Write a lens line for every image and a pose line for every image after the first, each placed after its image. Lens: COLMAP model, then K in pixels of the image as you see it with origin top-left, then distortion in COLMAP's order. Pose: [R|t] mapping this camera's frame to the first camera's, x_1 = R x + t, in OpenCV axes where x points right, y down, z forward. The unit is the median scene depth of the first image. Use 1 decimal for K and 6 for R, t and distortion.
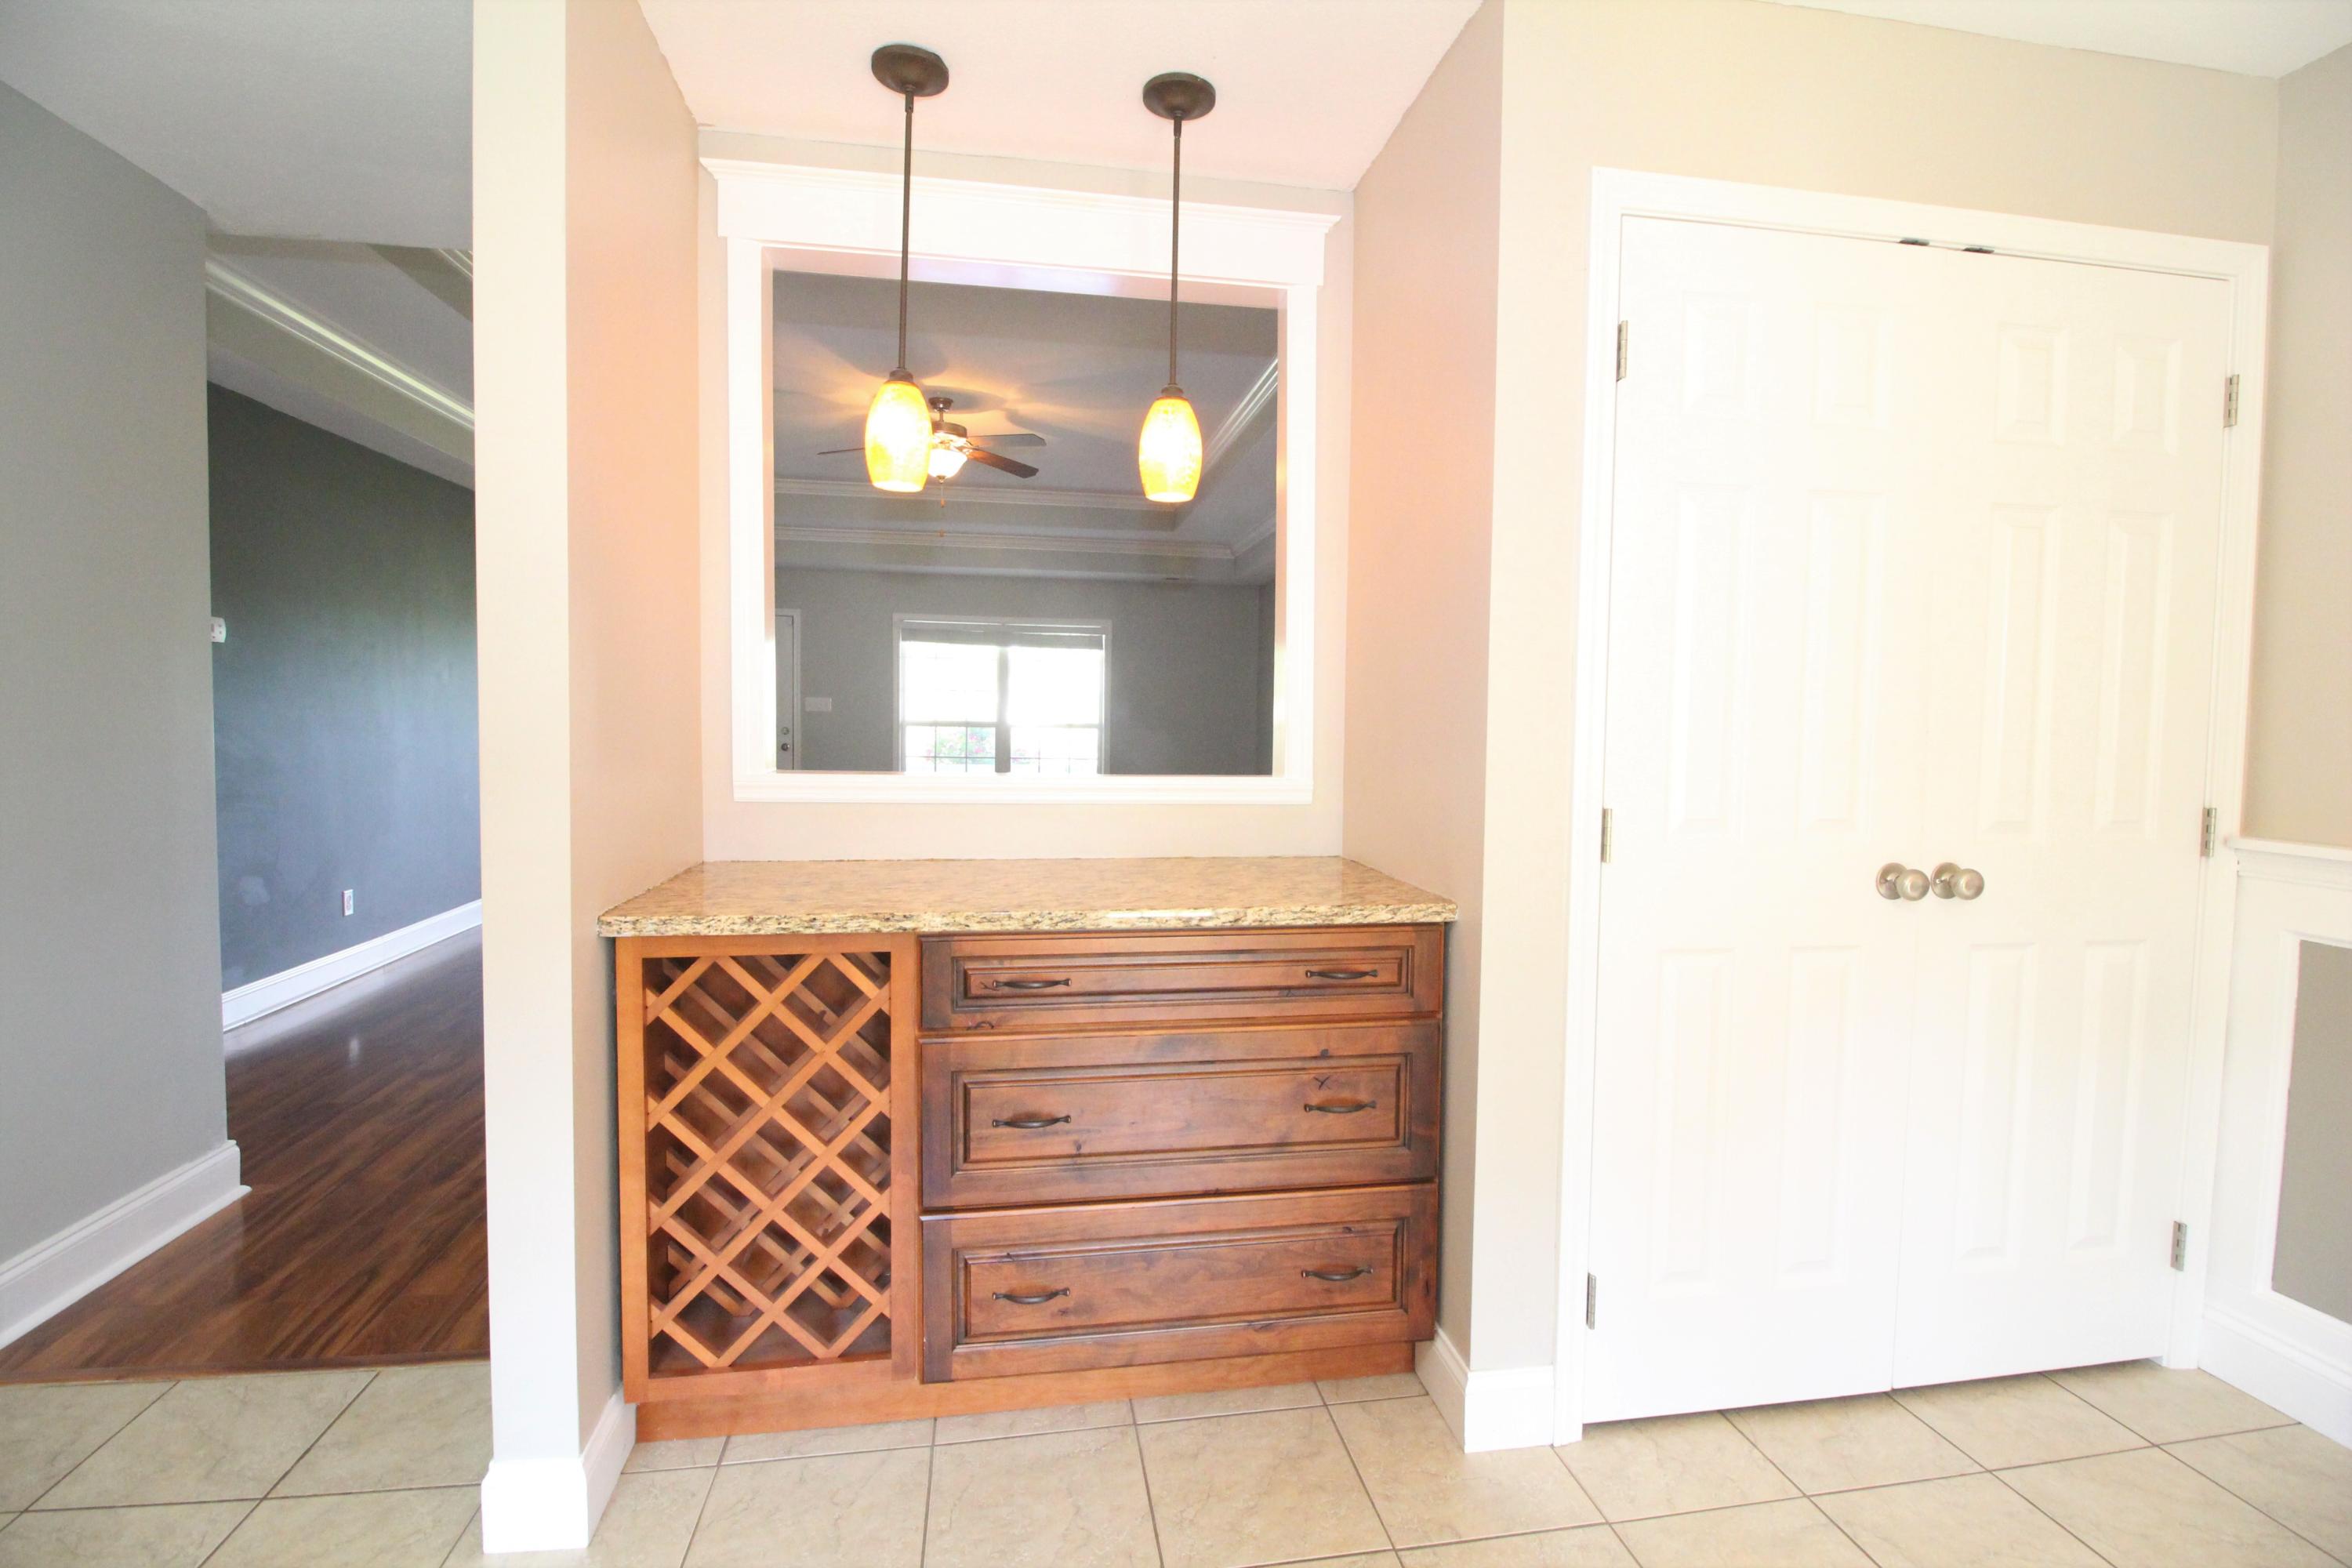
lens RADIAL K [[1084.5, 0, 1178.4], [0, 1084.5, 769.1], [0, 0, 1]] dist [-0.003275, -0.011403]
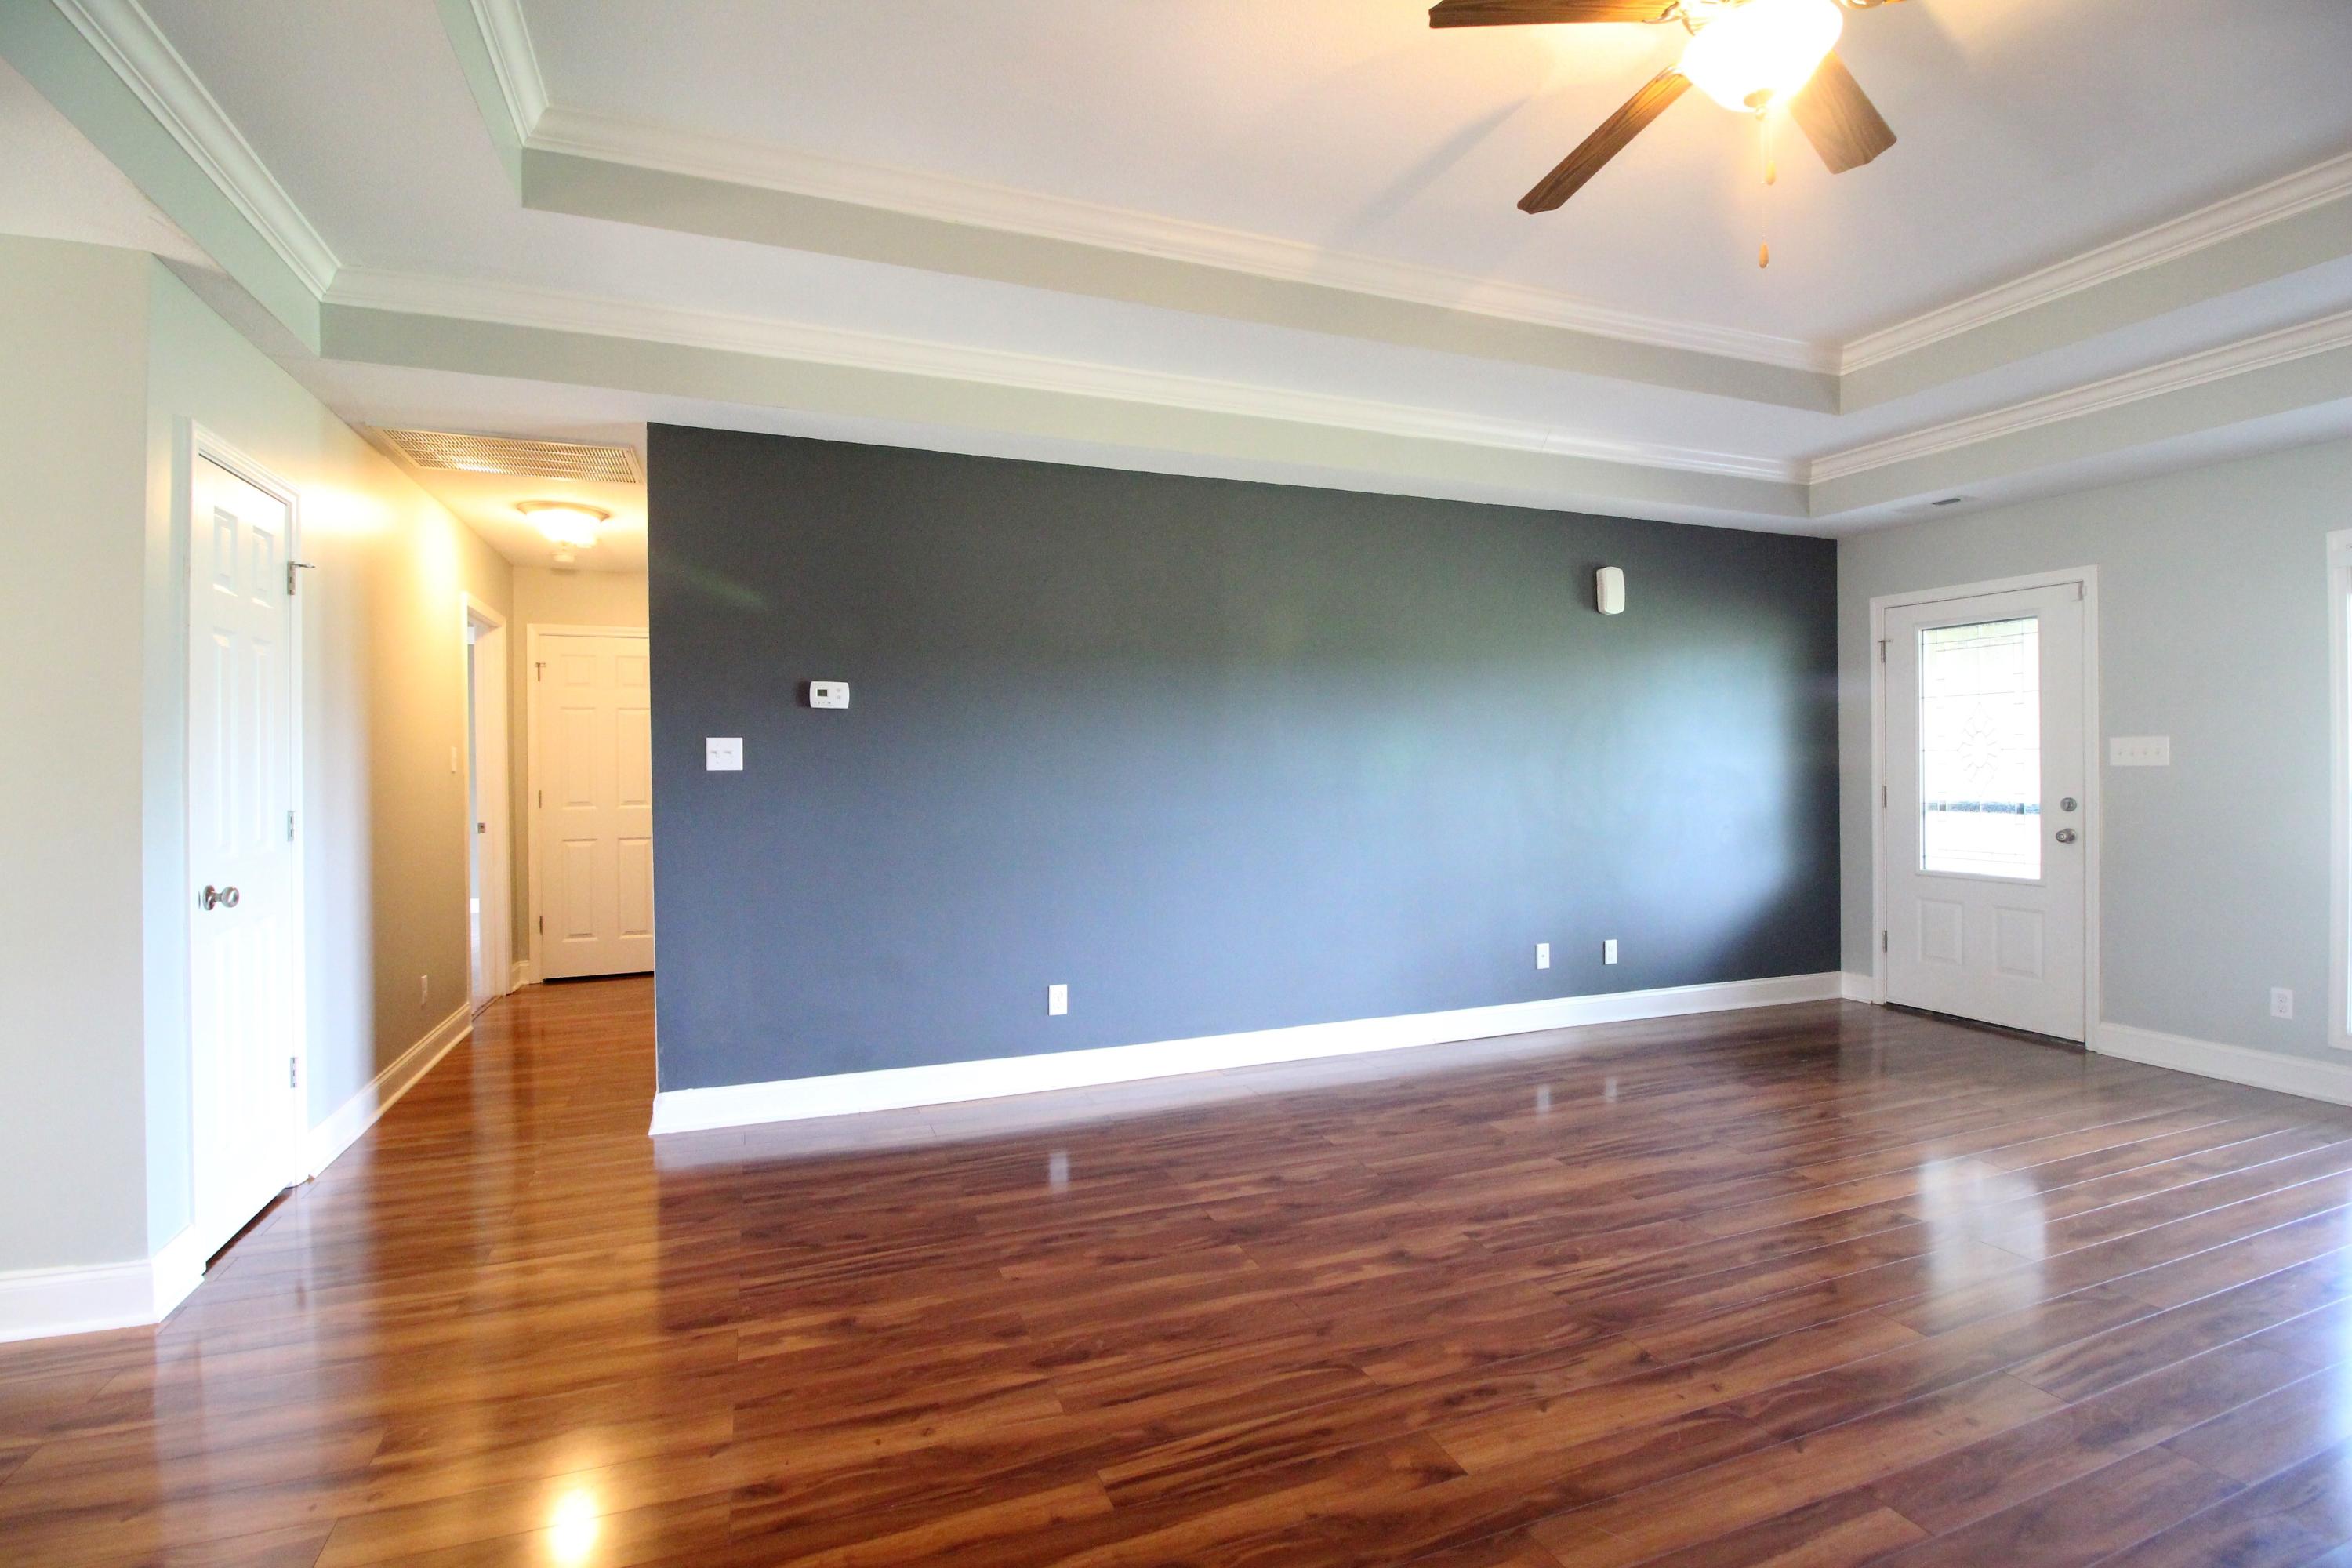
lens RADIAL K [[1084.5, 0, 1197.3], [0, 1084.5, 778.4], [0, 0, 1]] dist [-0.003275, -0.011403]
pose [[0.207838, -0.005159, -0.978150, 0.263656], [-0.039934, 0.999108, -0.013755, -0.120944], [0.977348, 0.041920, 0.207447, 2.431997]]
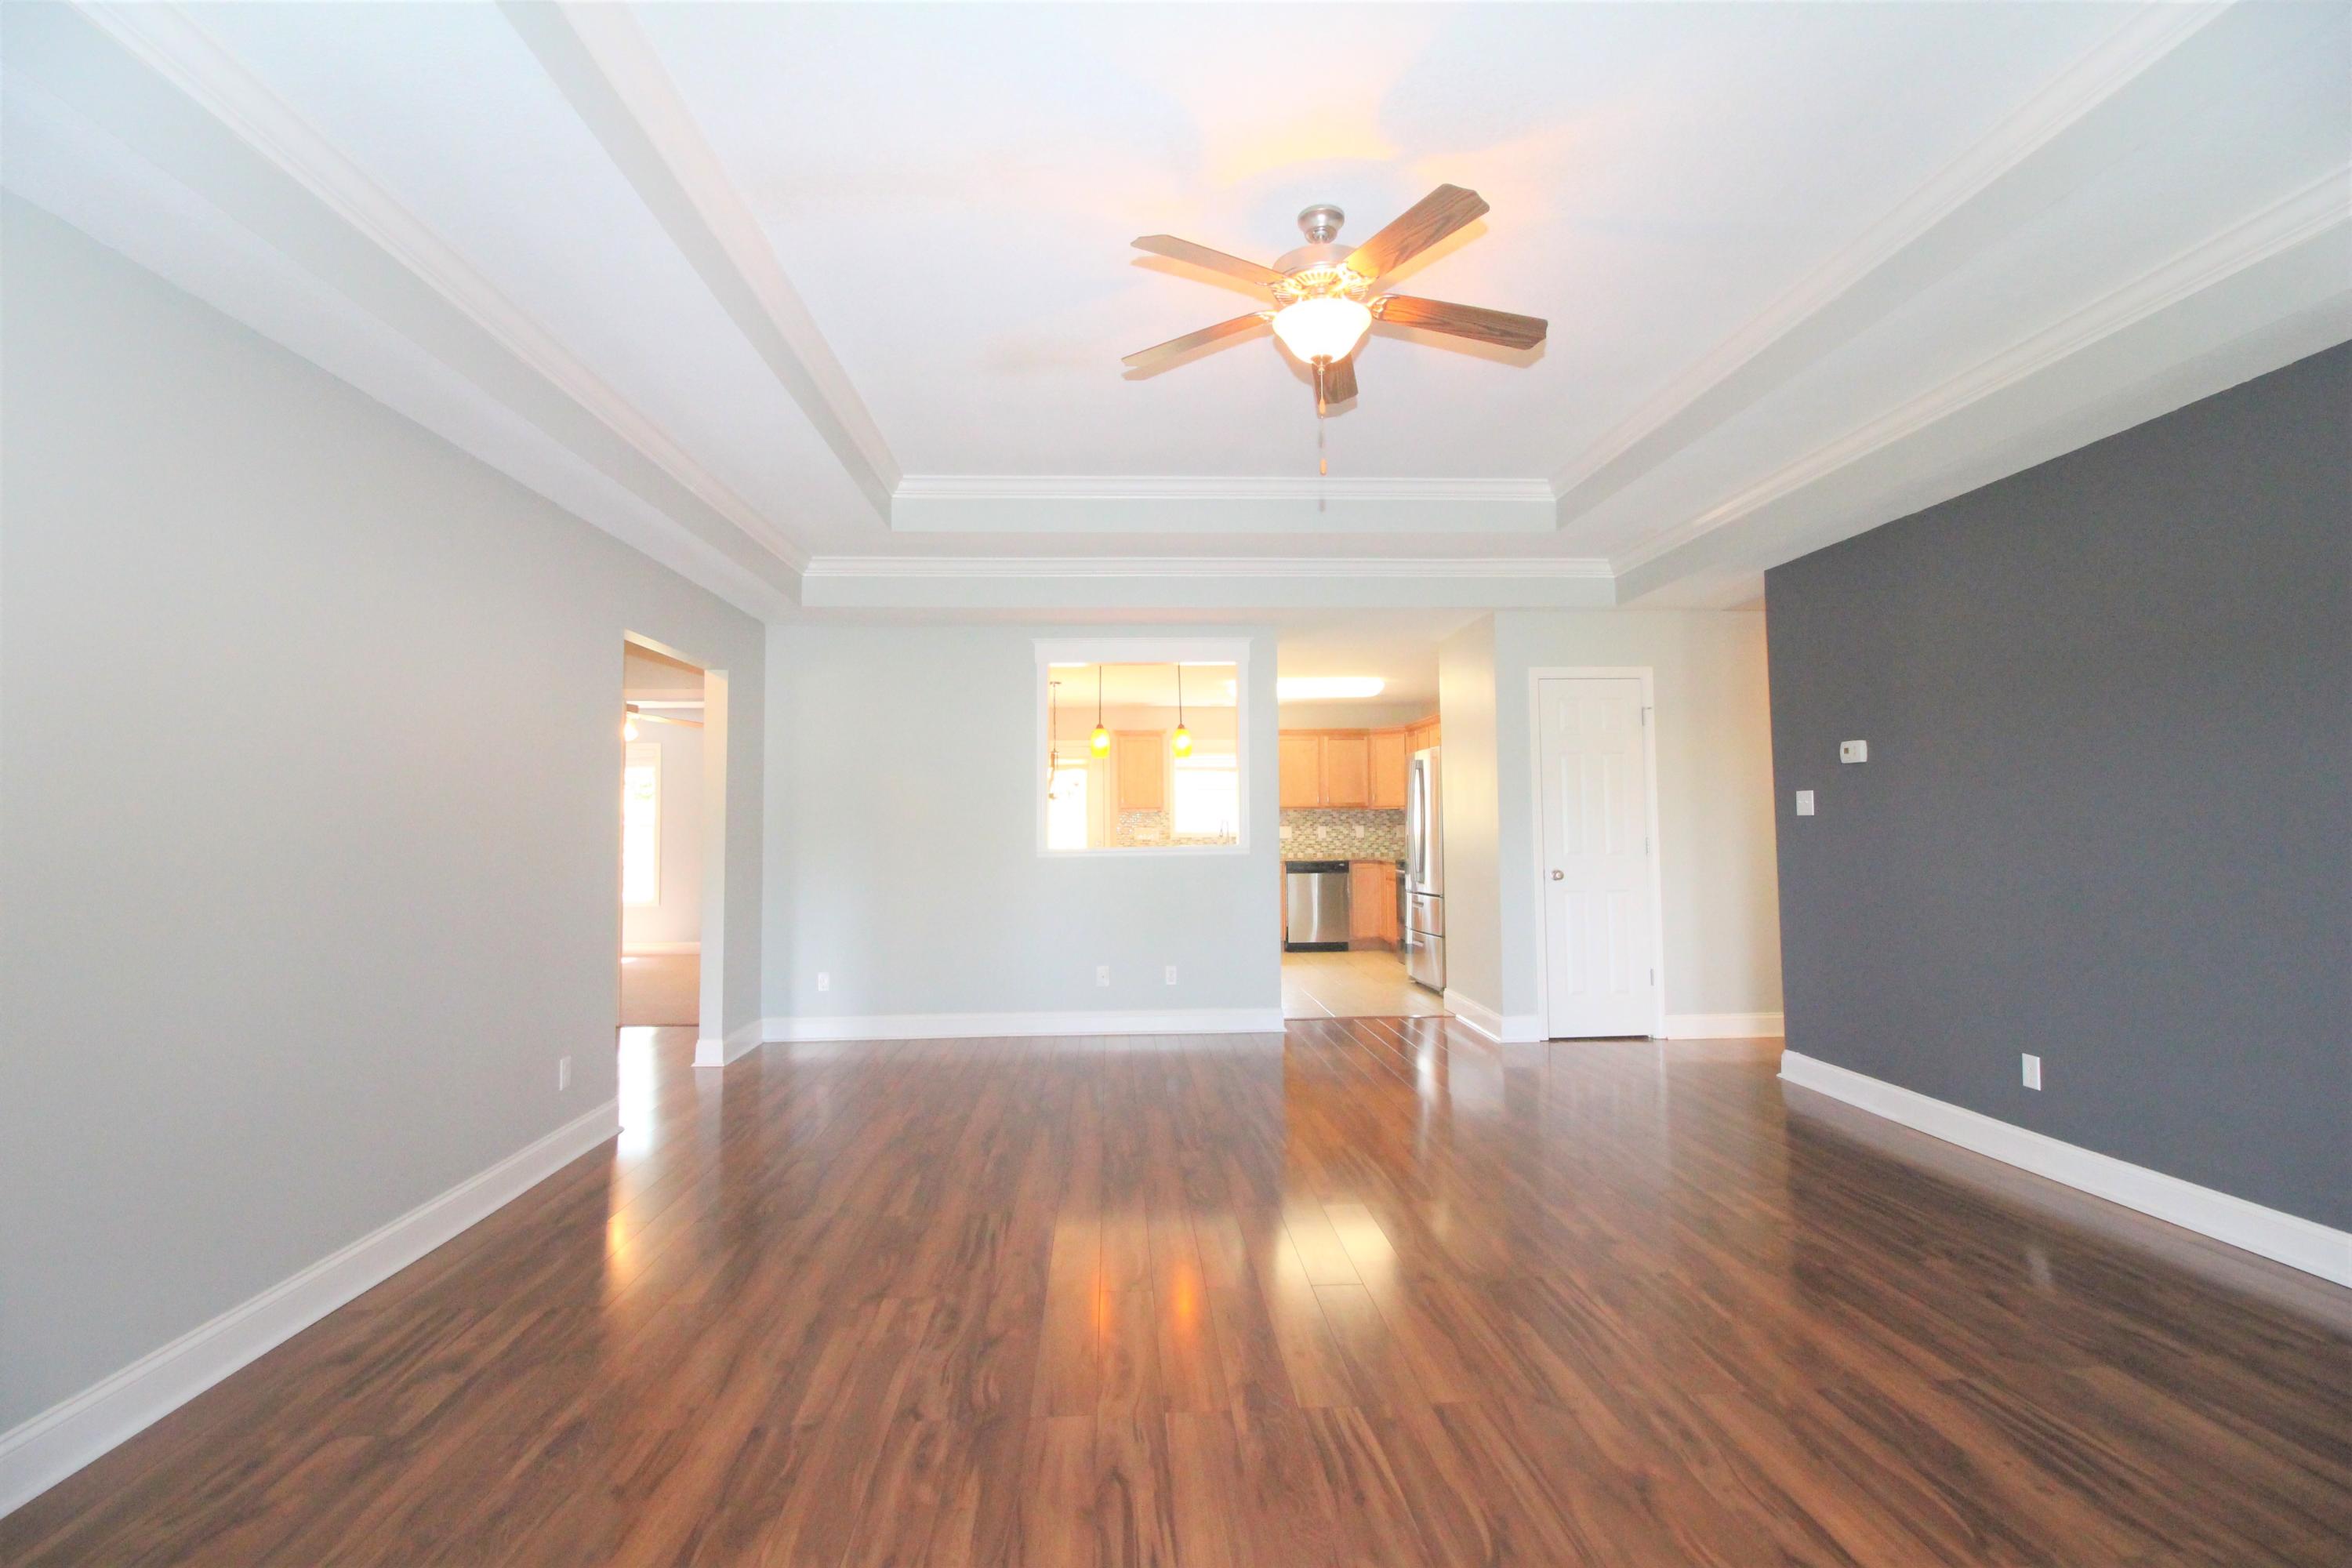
lens RADIAL K [[1084.5, 0, 1122.2], [0, 1084.5, 759.0], [0, 0, 1]] dist [-0.003275, -0.011403]
pose [[-0.988607, 0.004801, 0.150446, -0.647026], [0.003501, 0.999954, -0.008903, -0.250679], [-0.150482, -0.008275, -0.988578, 4.890748]]
